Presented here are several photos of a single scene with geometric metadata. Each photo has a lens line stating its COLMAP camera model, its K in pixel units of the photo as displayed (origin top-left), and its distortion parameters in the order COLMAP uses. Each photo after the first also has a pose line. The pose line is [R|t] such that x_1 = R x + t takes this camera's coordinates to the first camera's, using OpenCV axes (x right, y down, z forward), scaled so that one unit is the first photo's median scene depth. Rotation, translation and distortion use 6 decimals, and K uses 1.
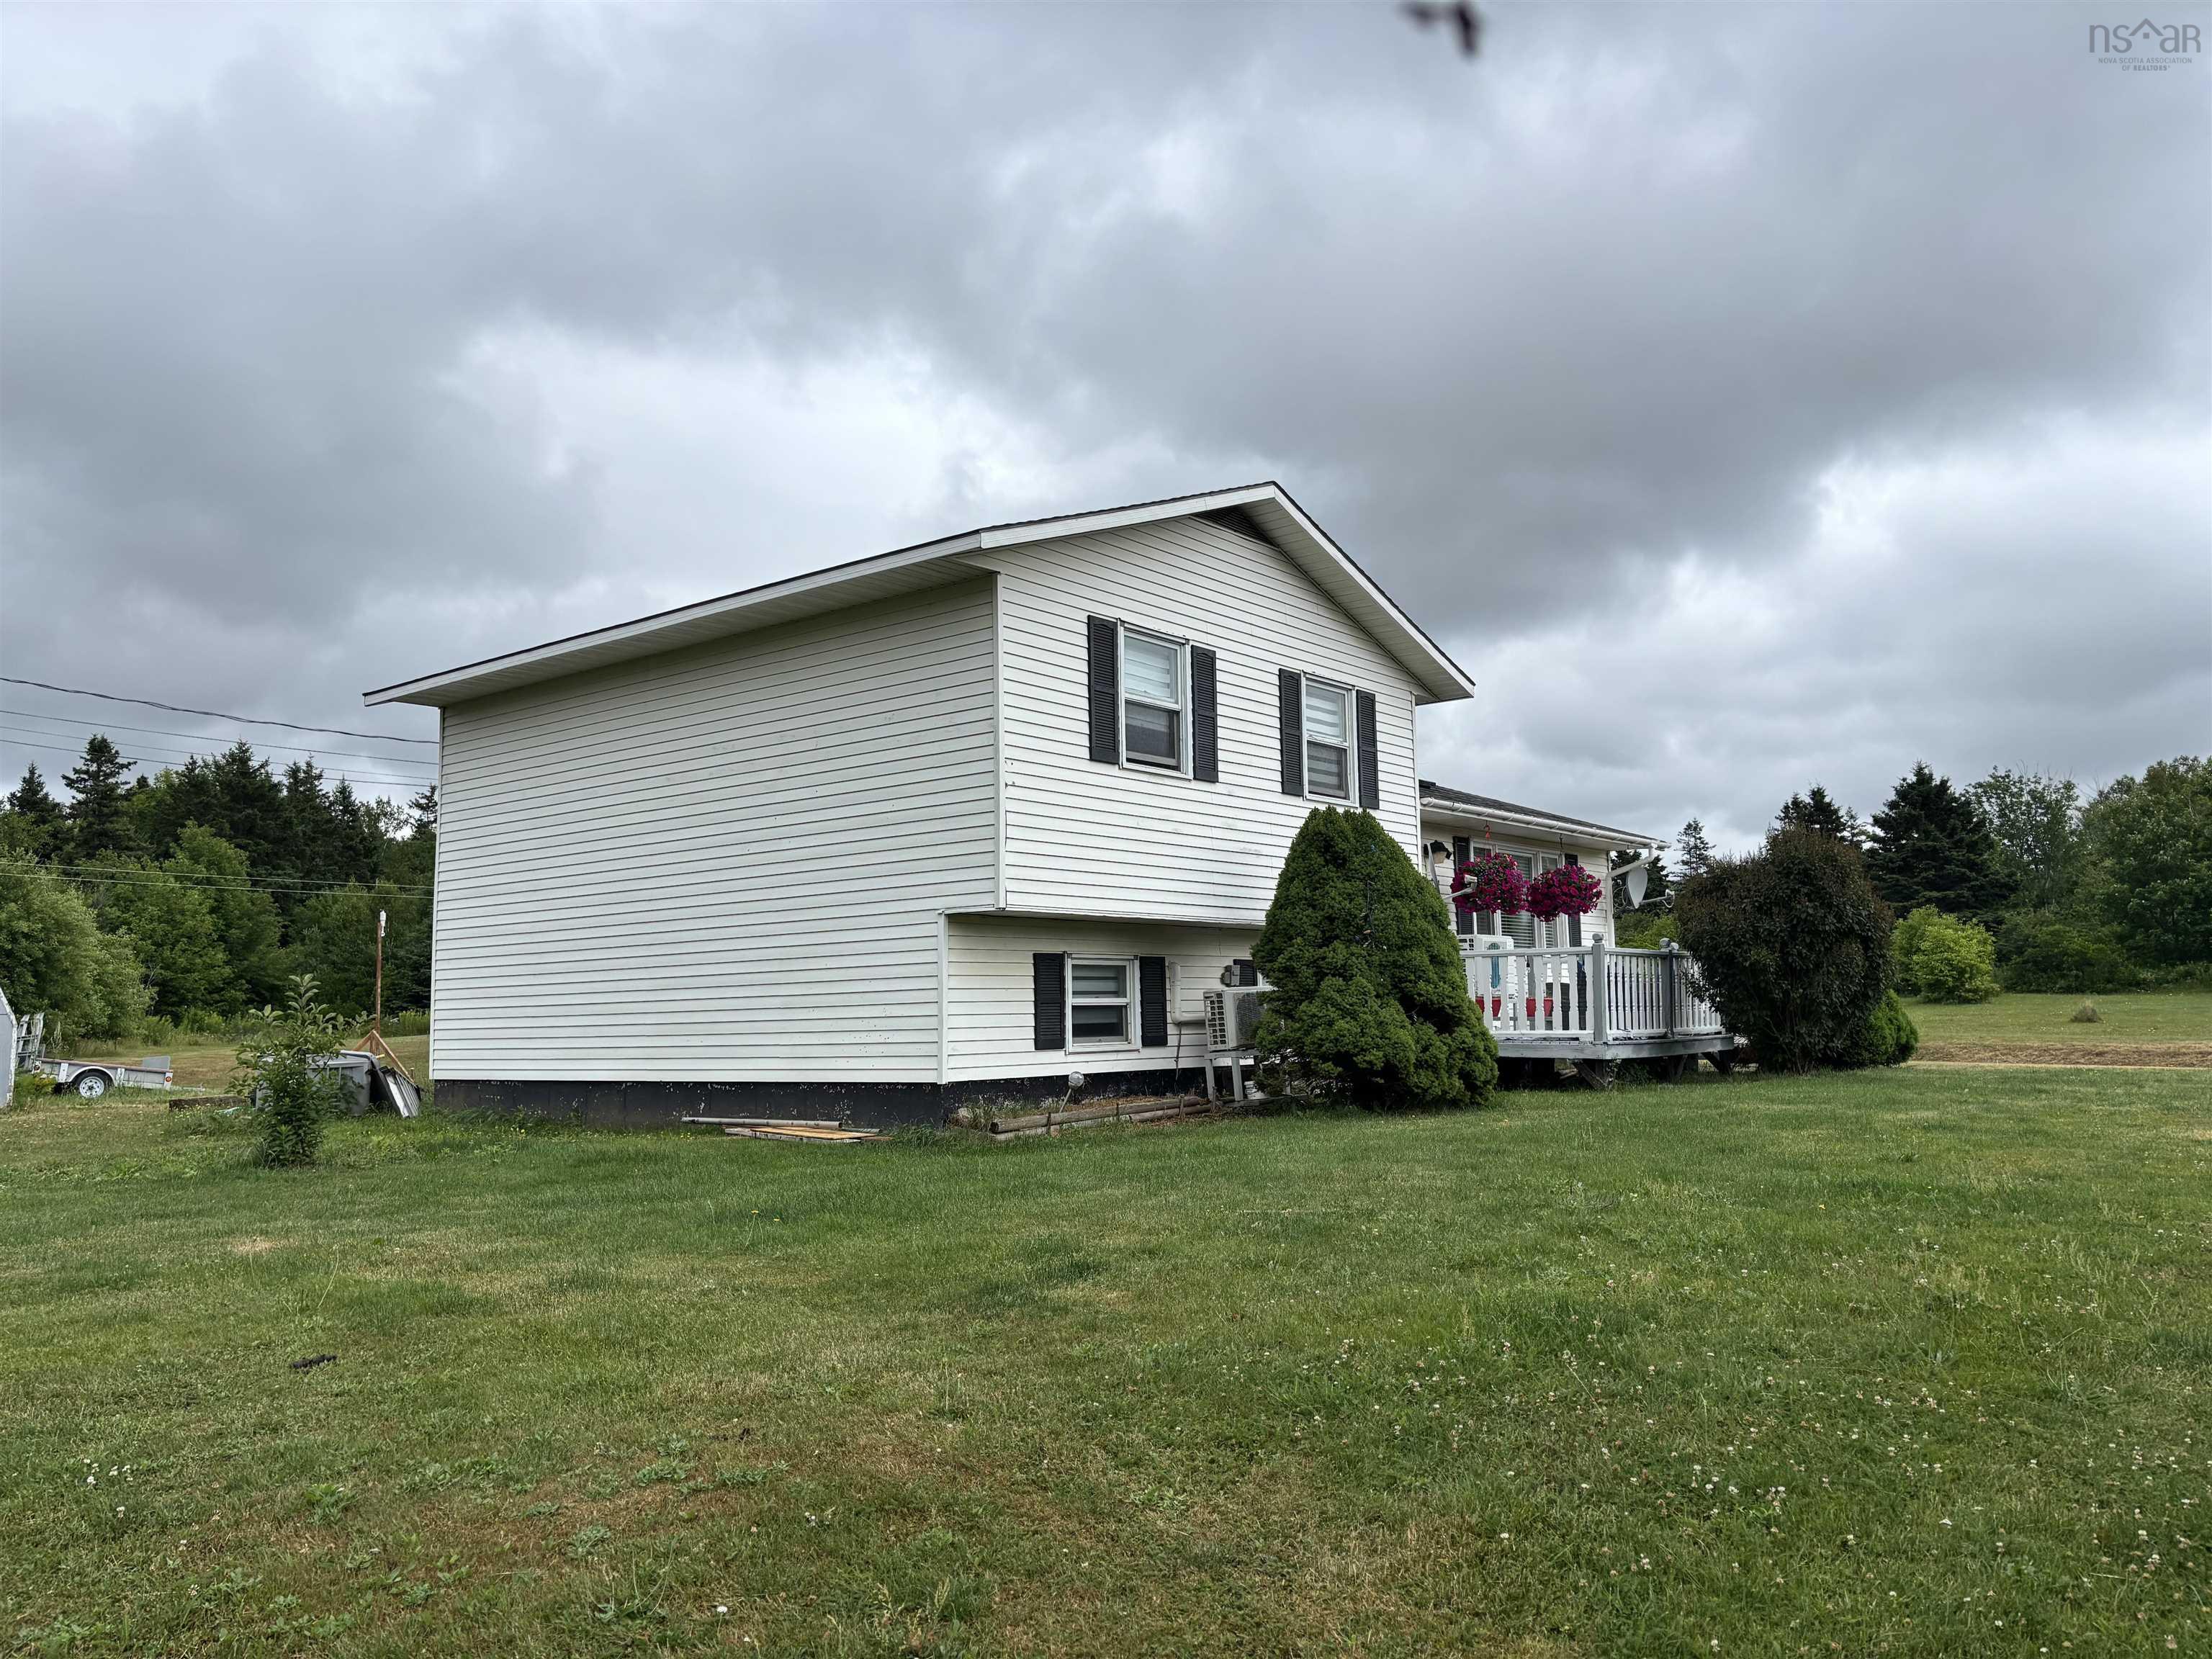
lens RADIAL K [[1654.0, 0, 1098.3], [0, 1654.0, 818.5], [0, 0, 1]] dist [0.056662, 0.004506]
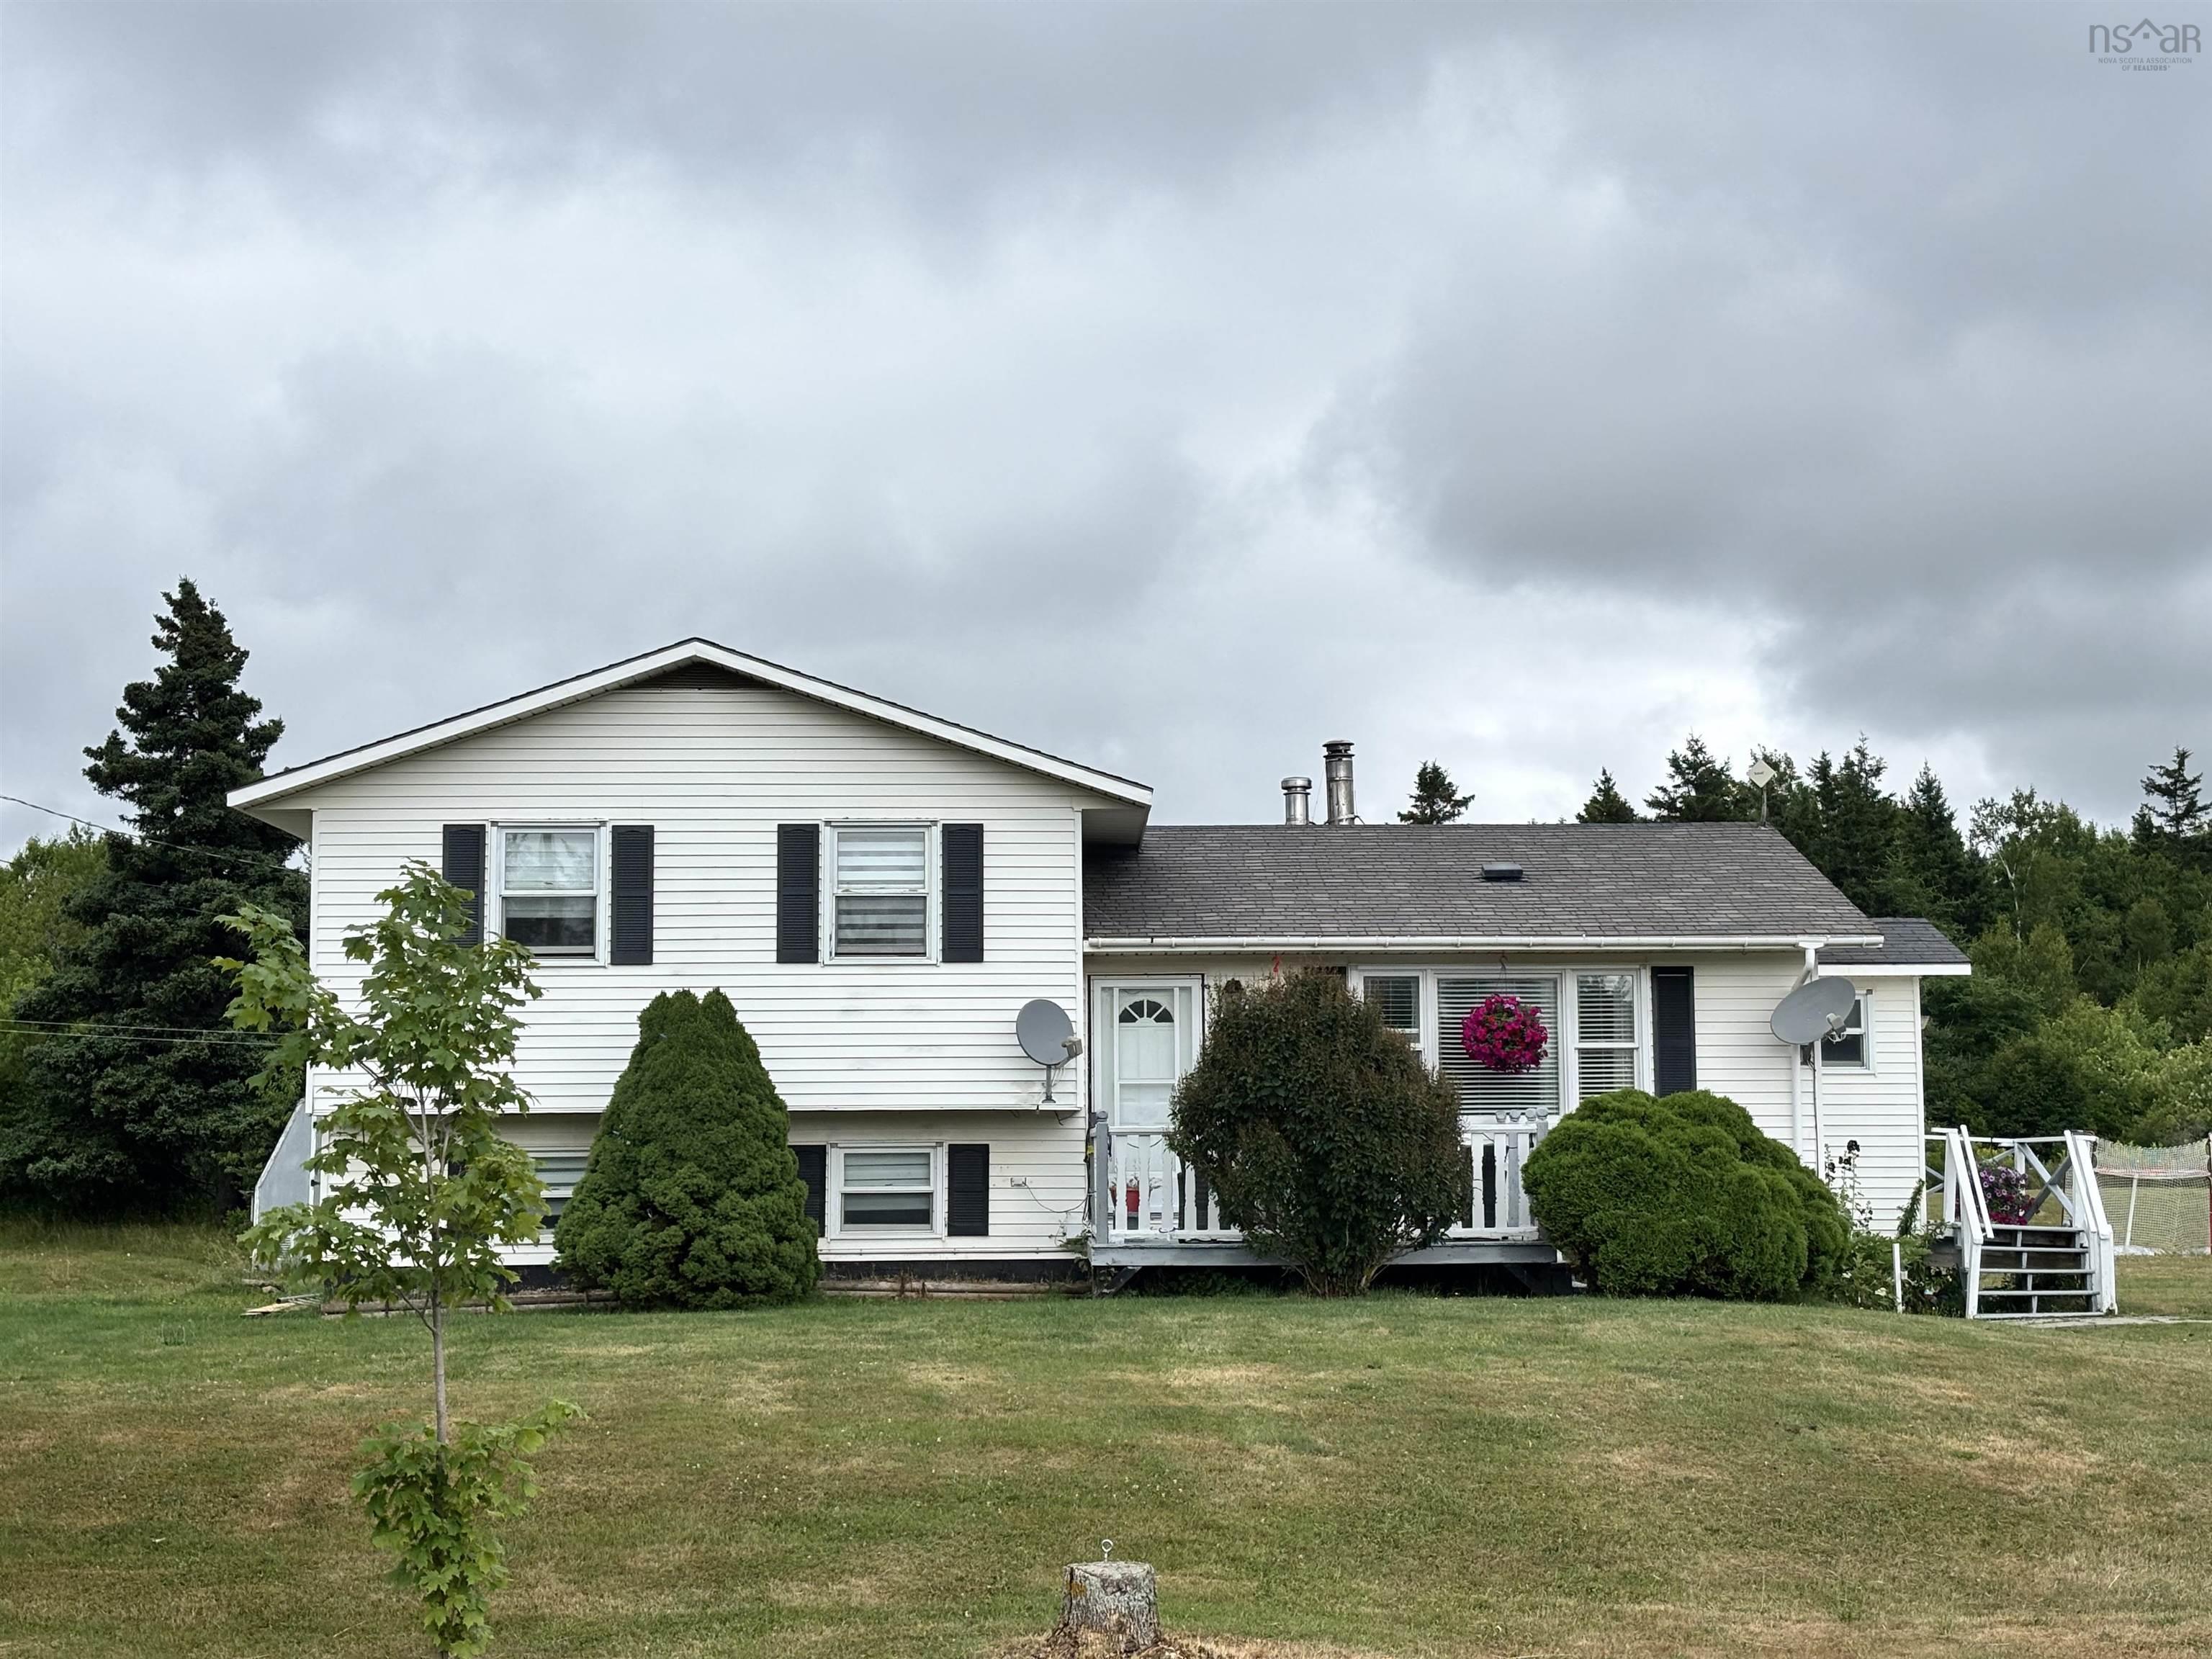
lens RADIAL K [[3307.6, 0, 1106.0], [0, 3307.6, 829.5], [0, 0, 1]] dist [-0.013336, -0.020106]
pose [[0.649003, -0.069194, -0.757633, 1.552736], [0.086259, 0.996126, -0.017085, -0.040241], [0.755880, -0.054265, 0.652458, -0.041066]]
